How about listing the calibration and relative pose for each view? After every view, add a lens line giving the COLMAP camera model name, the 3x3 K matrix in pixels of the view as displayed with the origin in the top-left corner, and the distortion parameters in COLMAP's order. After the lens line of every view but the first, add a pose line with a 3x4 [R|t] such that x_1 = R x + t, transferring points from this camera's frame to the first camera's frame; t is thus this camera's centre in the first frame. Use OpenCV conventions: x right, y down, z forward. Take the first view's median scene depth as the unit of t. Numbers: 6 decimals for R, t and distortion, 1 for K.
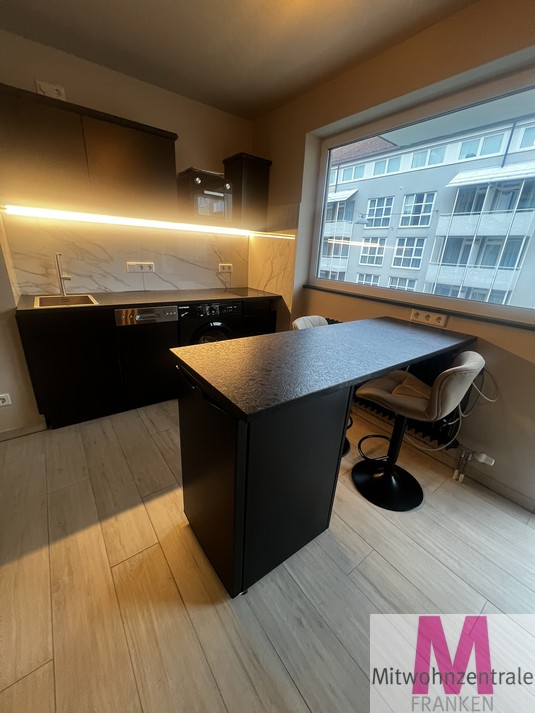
lens RADIAL K [[287.3, 0, 270.7], [0, 287.3, 355.1], [0, 0, 1]] dist [-0.001088, 0.000076]
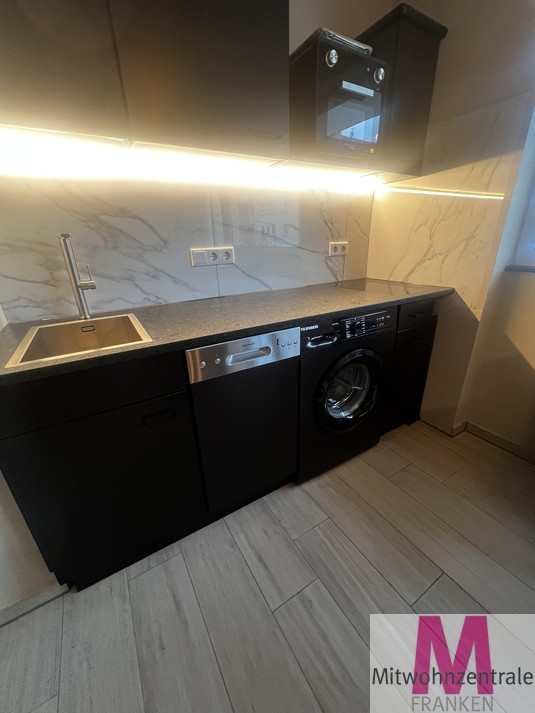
lens RADIAL K [[287.3, 0, 270.7], [0, 287.3, 355.1], [0, 0, 1]] dist [-0.001088, 0.000076]
pose [[0.992153, -0.040535, -0.118280, -0.297019], [0.044426, 0.998549, 0.030444, -0.130479], [0.116874, -0.035460, 0.992514, 0.471502]]
